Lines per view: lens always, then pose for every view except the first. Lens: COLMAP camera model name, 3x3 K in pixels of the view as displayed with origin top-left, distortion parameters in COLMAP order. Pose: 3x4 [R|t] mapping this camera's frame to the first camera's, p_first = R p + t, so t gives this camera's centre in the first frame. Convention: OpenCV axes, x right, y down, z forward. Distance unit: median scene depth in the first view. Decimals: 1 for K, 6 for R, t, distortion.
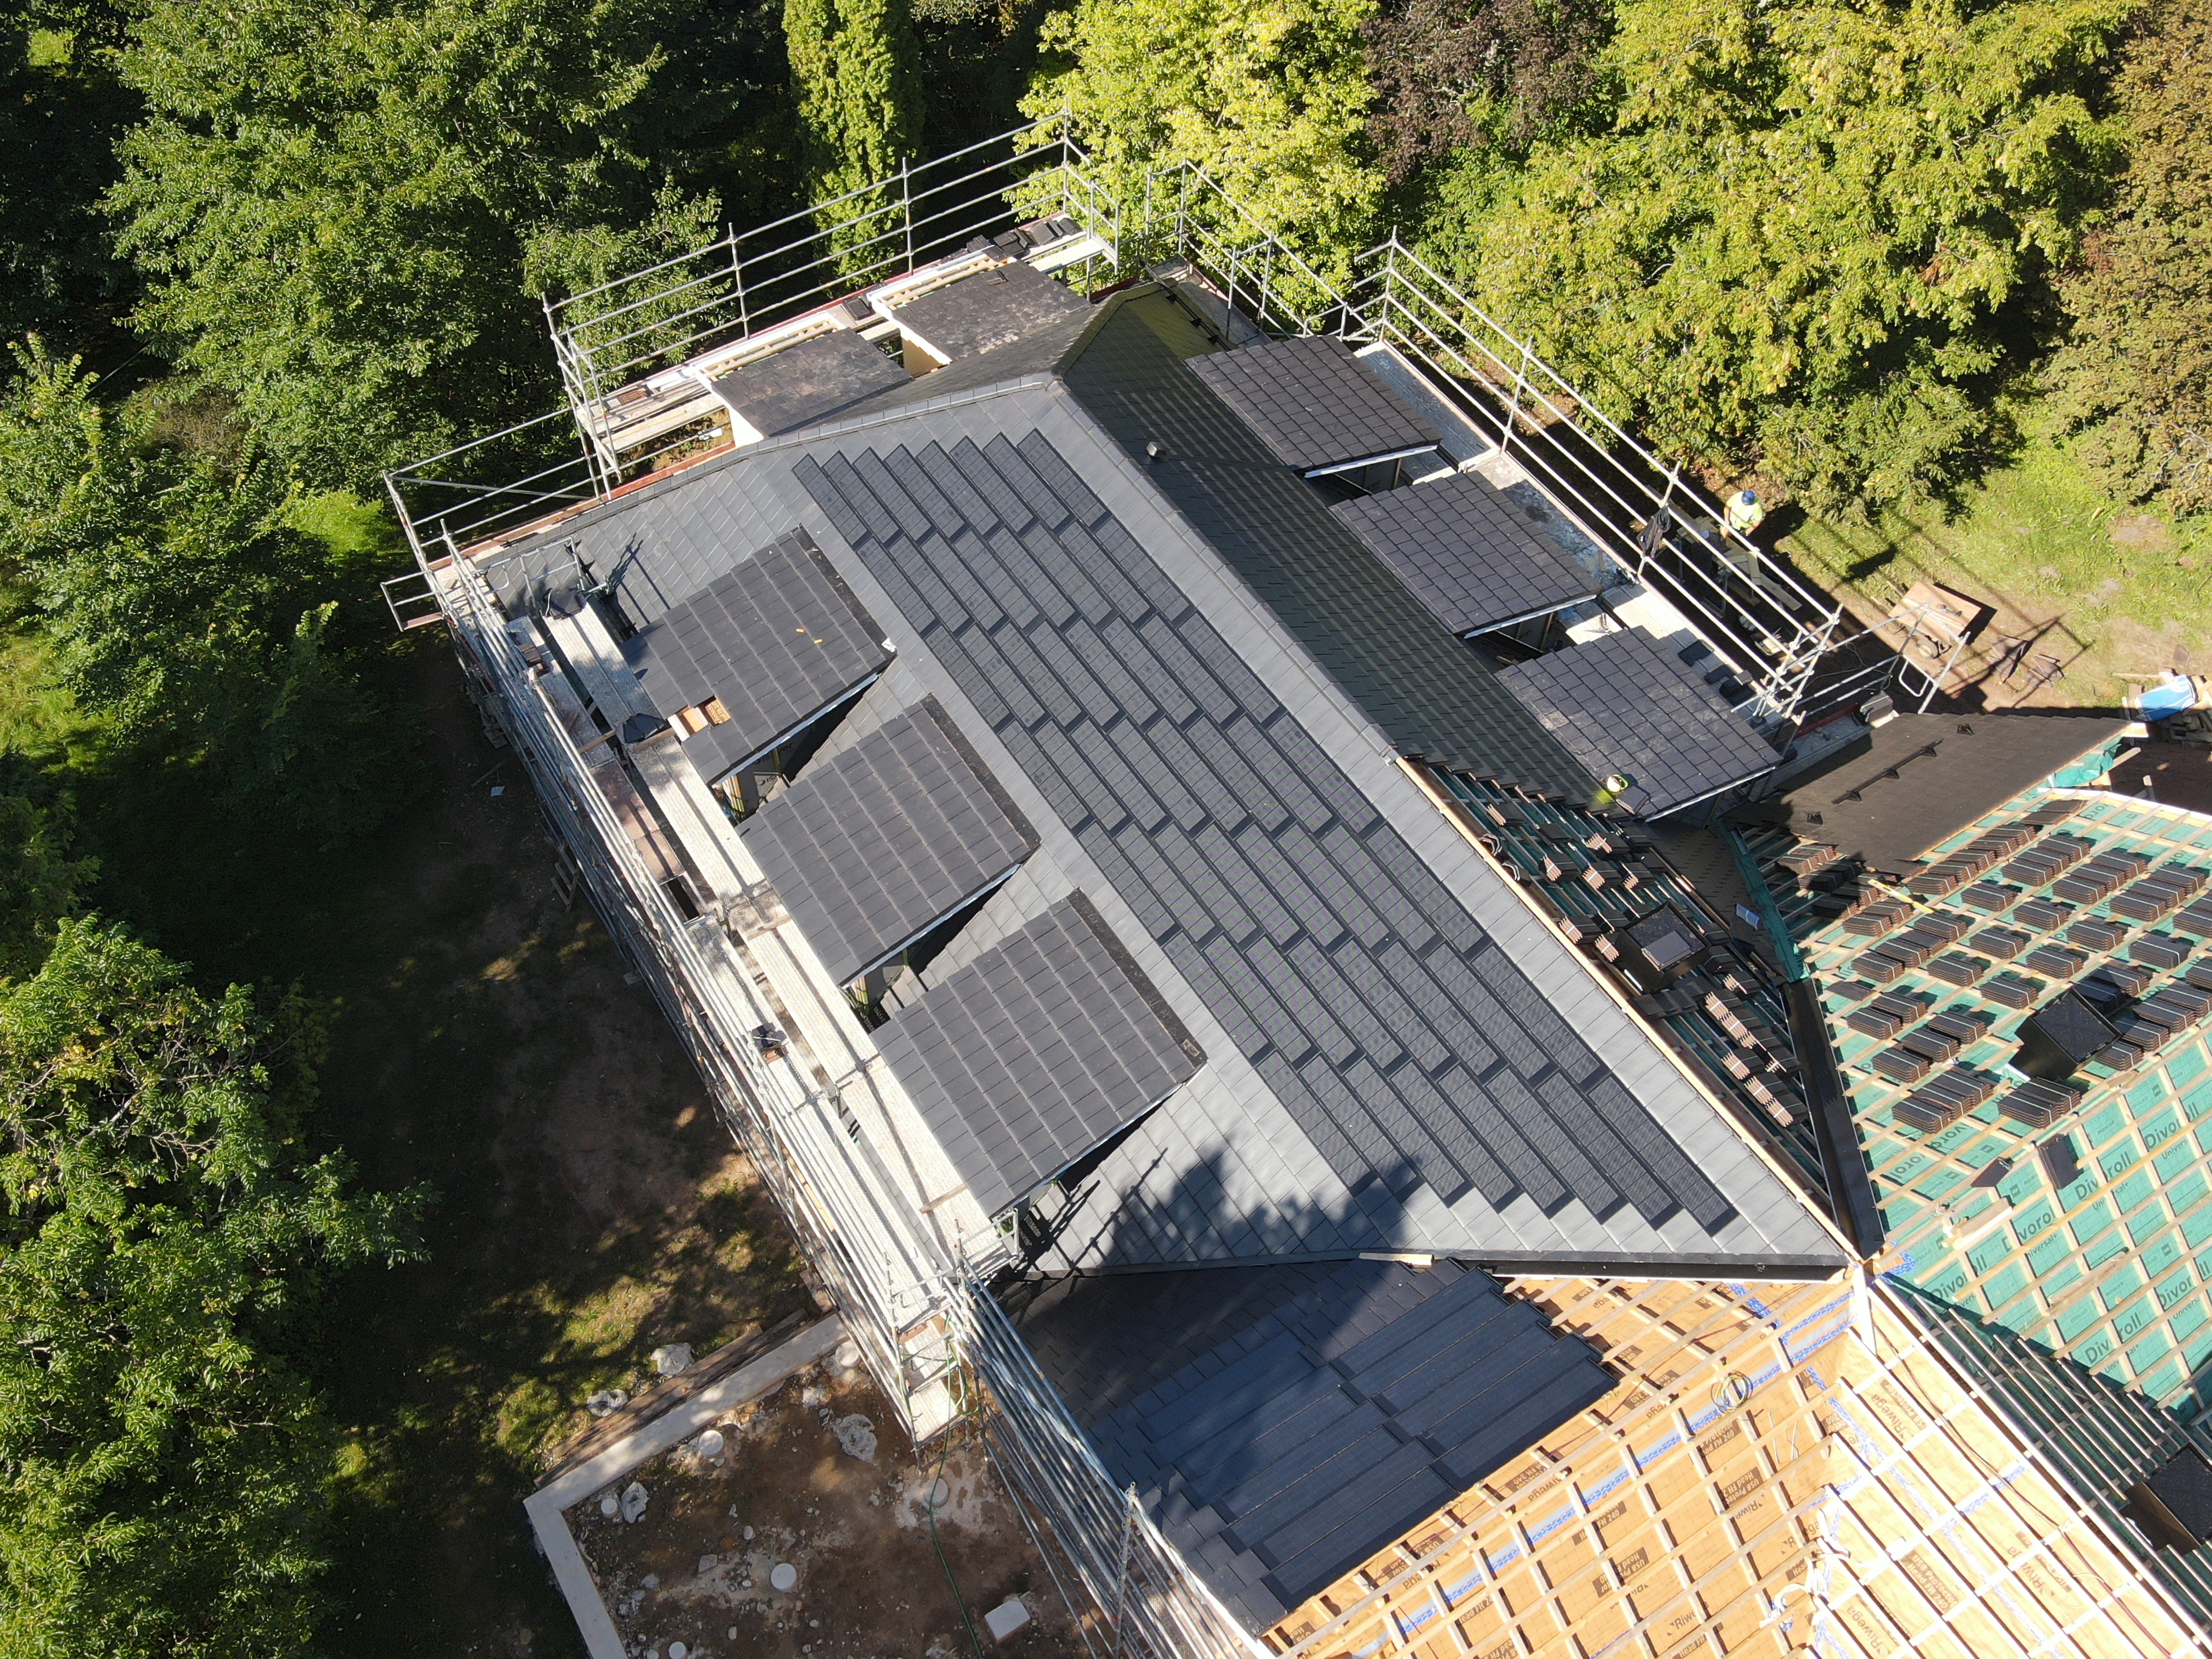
lens RADIAL K [[1911.5, 0, 1106.0], [0, 1911.5, 829.5], [0, 0, 1]] dist [-0.043812, 0.007389]
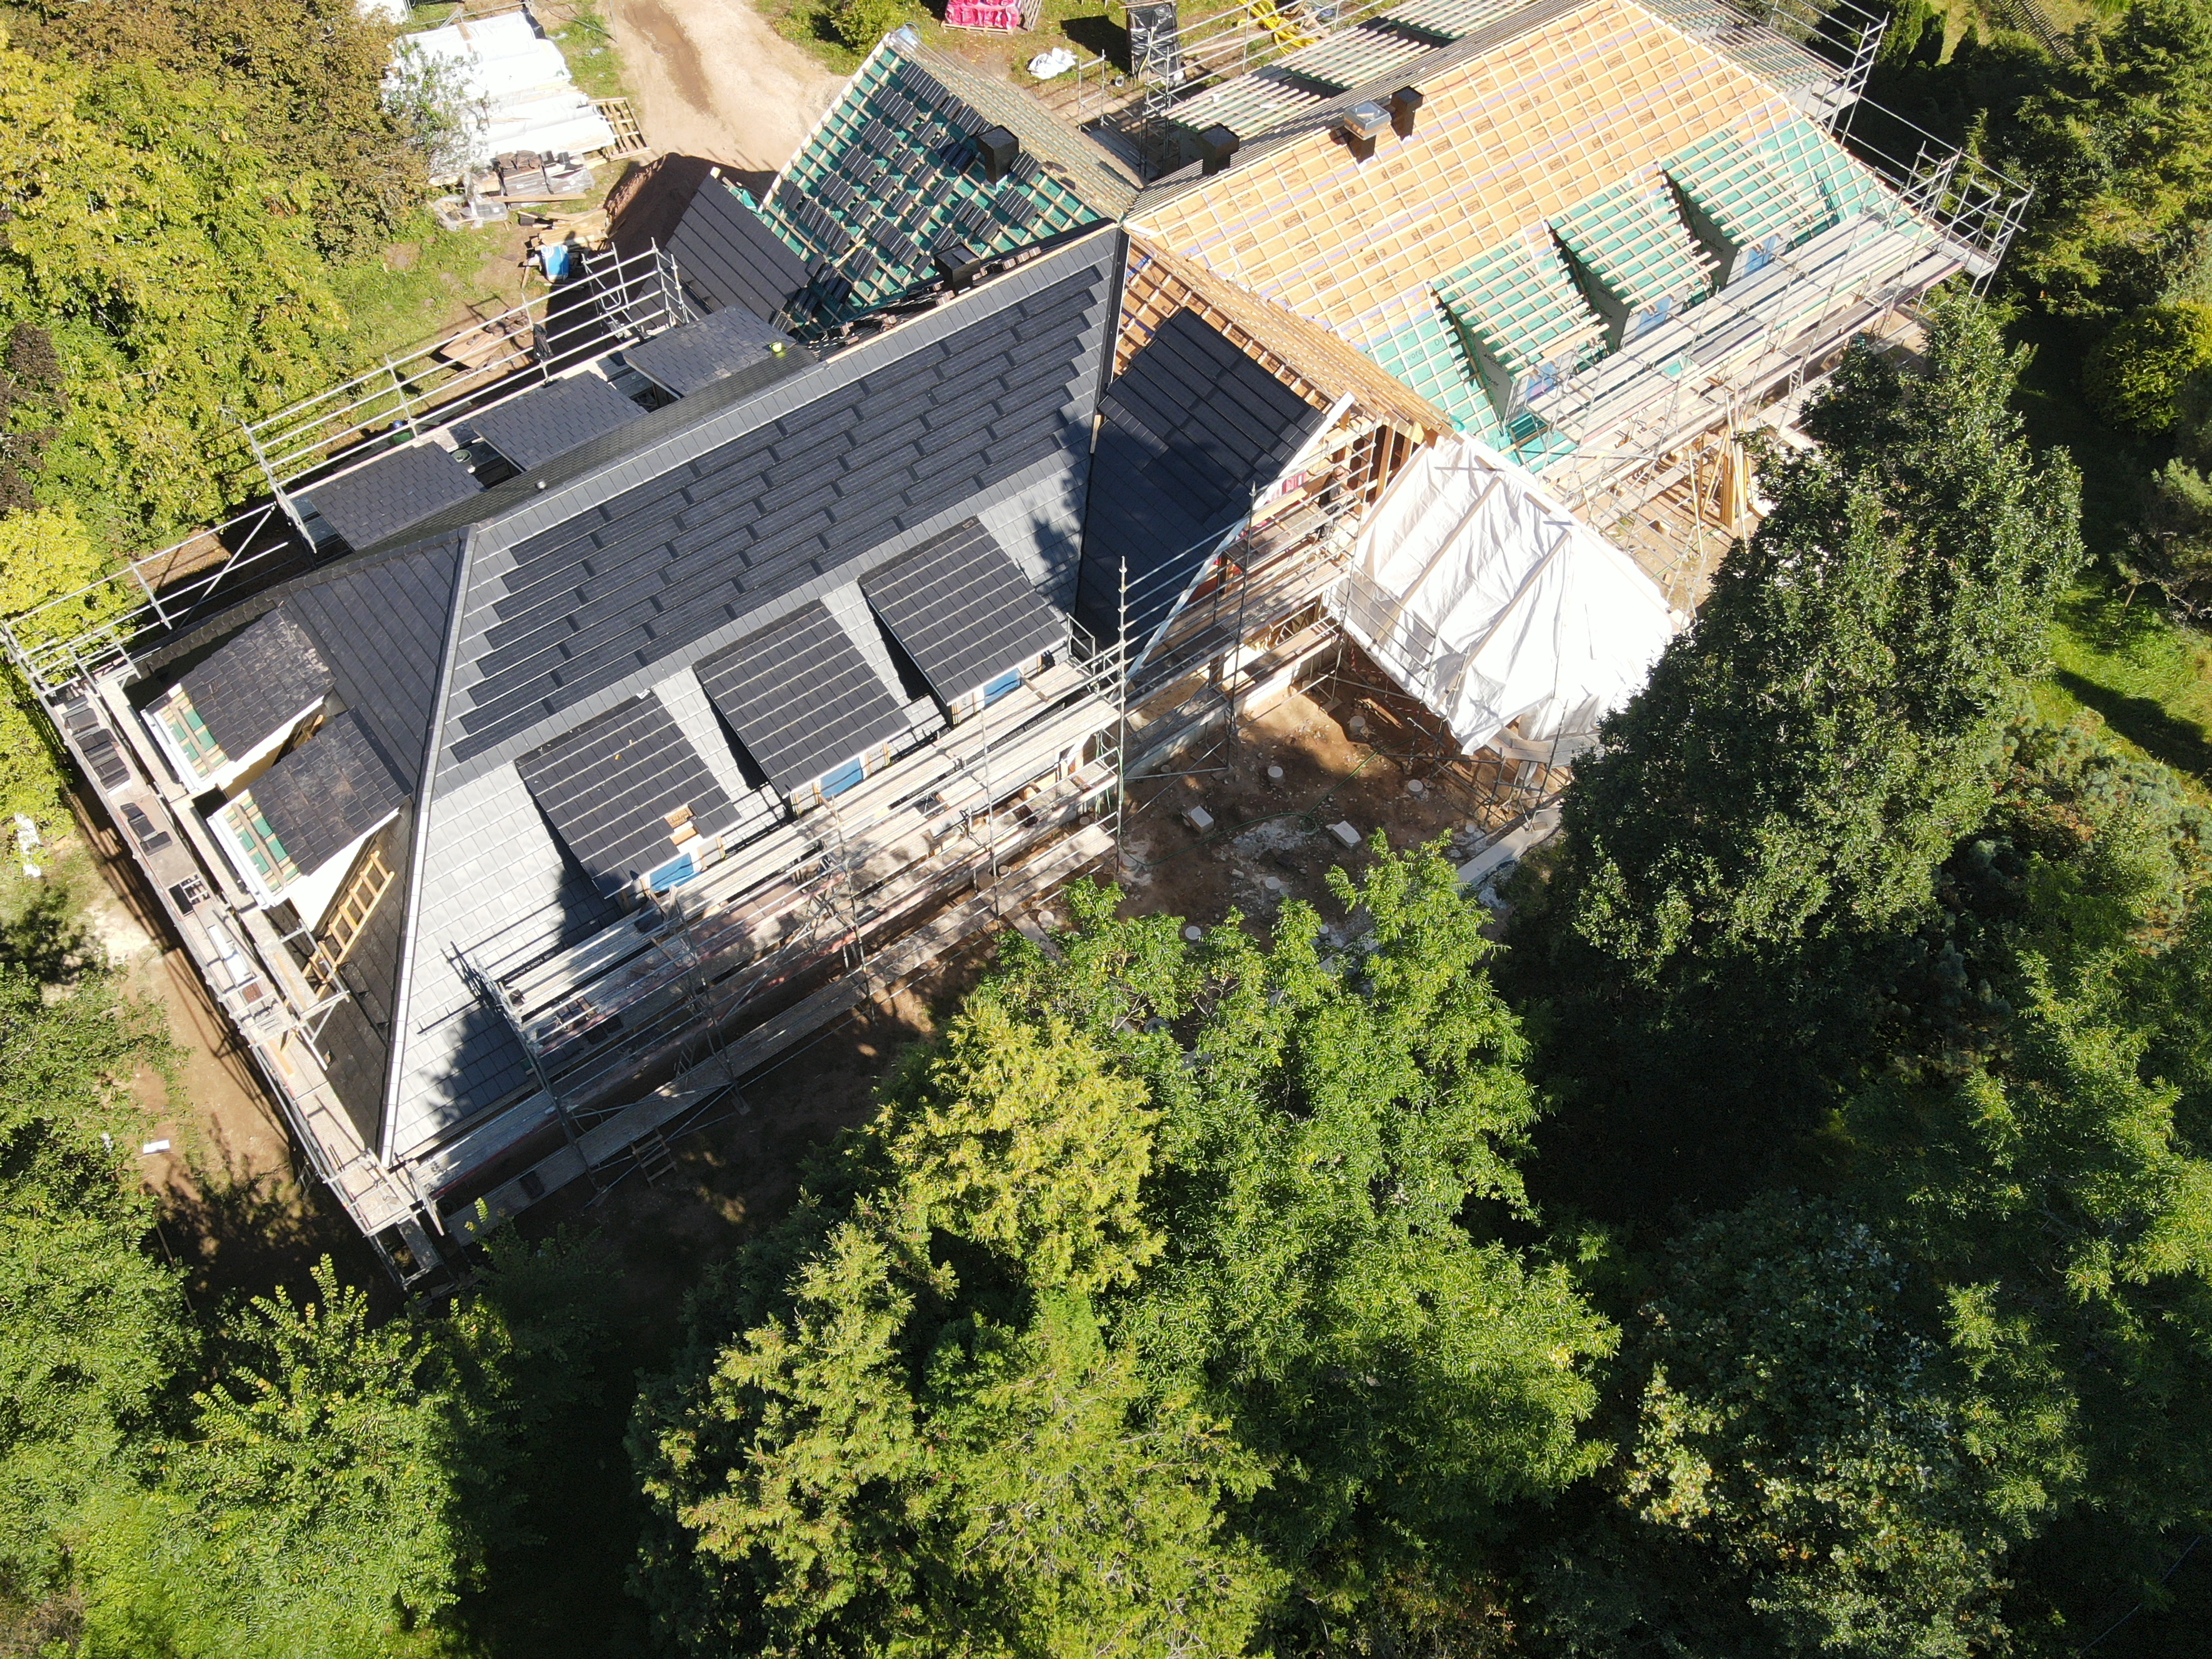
lens RADIAL K [[1911.5, 0, 1106.0], [0, 1911.5, 829.5], [0, 0, 1]] dist [-0.043812, 0.007389]
pose [[-0.095936, -0.804752, 0.585808, -1.206902], [0.801726, 0.286331, 0.524642, -0.612536], [-0.589942, 0.519989, 0.617721, 0.026832]]
